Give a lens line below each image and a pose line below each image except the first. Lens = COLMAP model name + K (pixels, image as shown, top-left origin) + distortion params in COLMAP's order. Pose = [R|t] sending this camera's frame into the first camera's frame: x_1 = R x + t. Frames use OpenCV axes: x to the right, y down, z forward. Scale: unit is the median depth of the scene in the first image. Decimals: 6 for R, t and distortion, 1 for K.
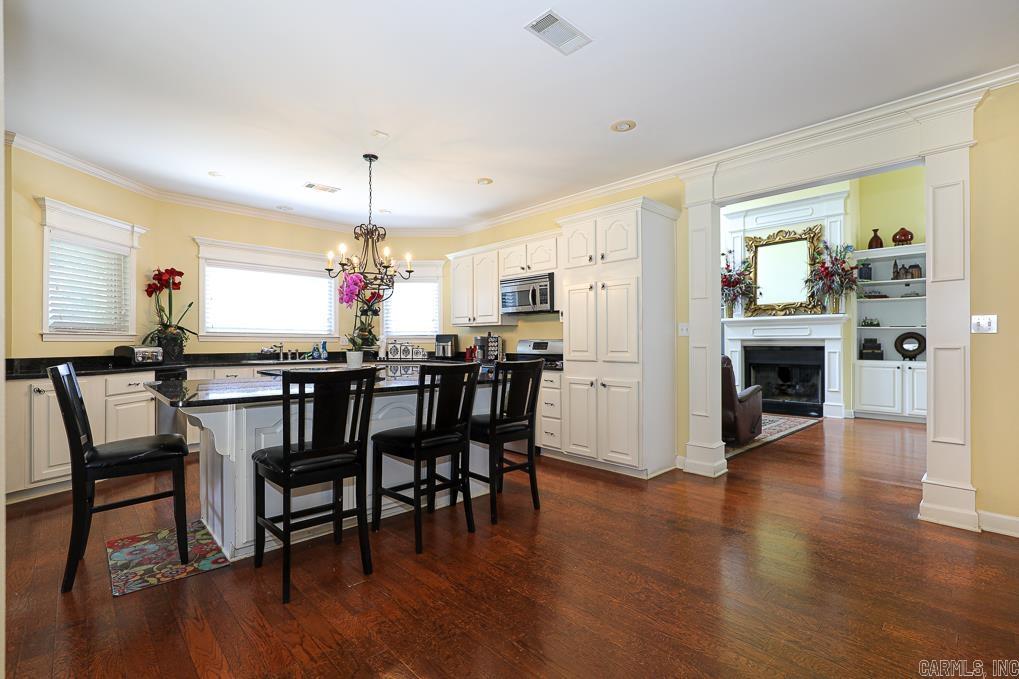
lens RADIAL K [[472.6, 0, 514.4], [0, 472.6, 339.0], [0, 0, 1]] dist [-0.020098, 0.003695]
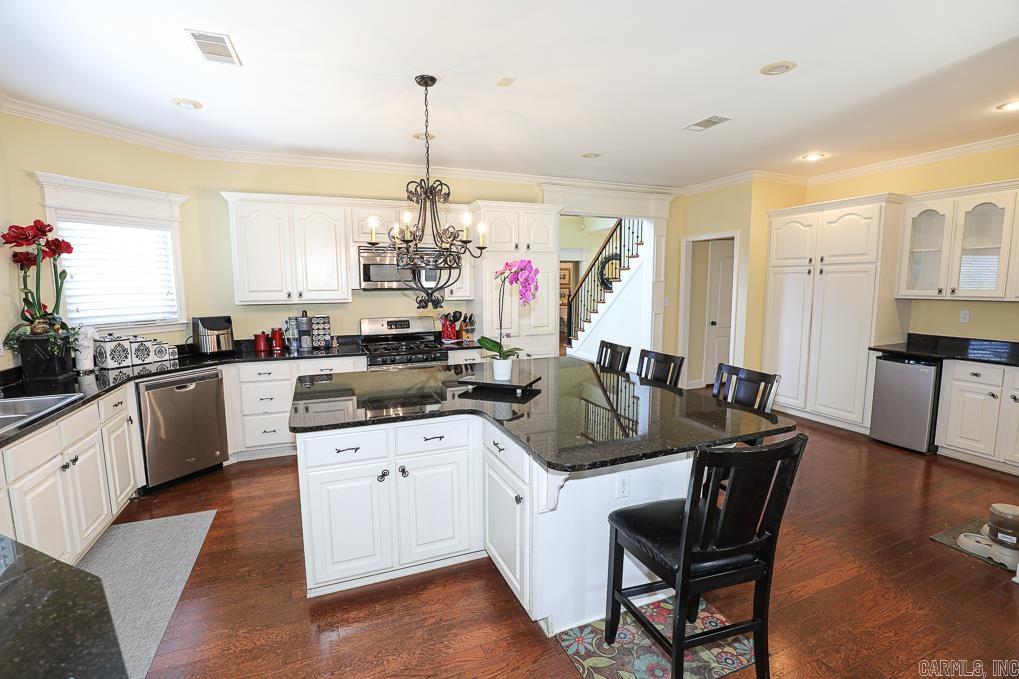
lens RADIAL K [[472.6, 0, 511.7], [0, 472.6, 342.6], [0, 0, 1]] dist [-0.020098, 0.003695]
pose [[0.346046, -0.121045, 0.930376, -0.760981], [0.000725, 0.991677, 0.128751, -0.071397], [-0.938217, -0.043880, 0.343253, 0.498730]]
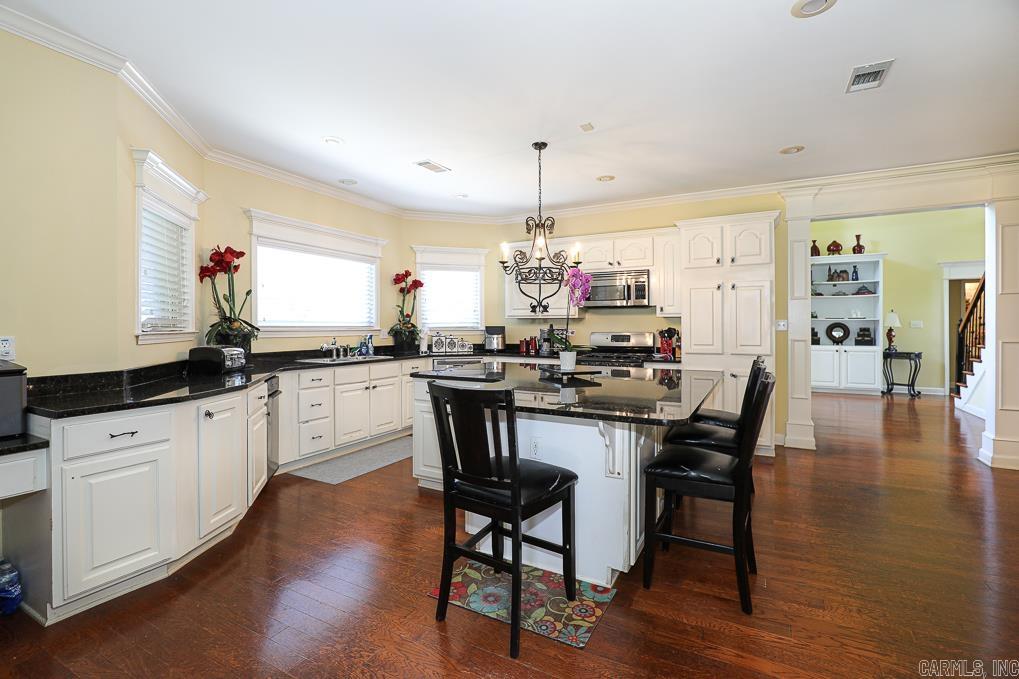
lens RADIAL K [[472.6, 0, 511.9], [0, 472.6, 322.8], [0, 0, 1]] dist [-0.020098, 0.003695]
pose [[0.948745, -0.001221, 0.316041, -0.526262], [0.000567, 0.999998, 0.002159, -0.023414], [-0.316043, -0.001869, 0.948743, 0.089534]]
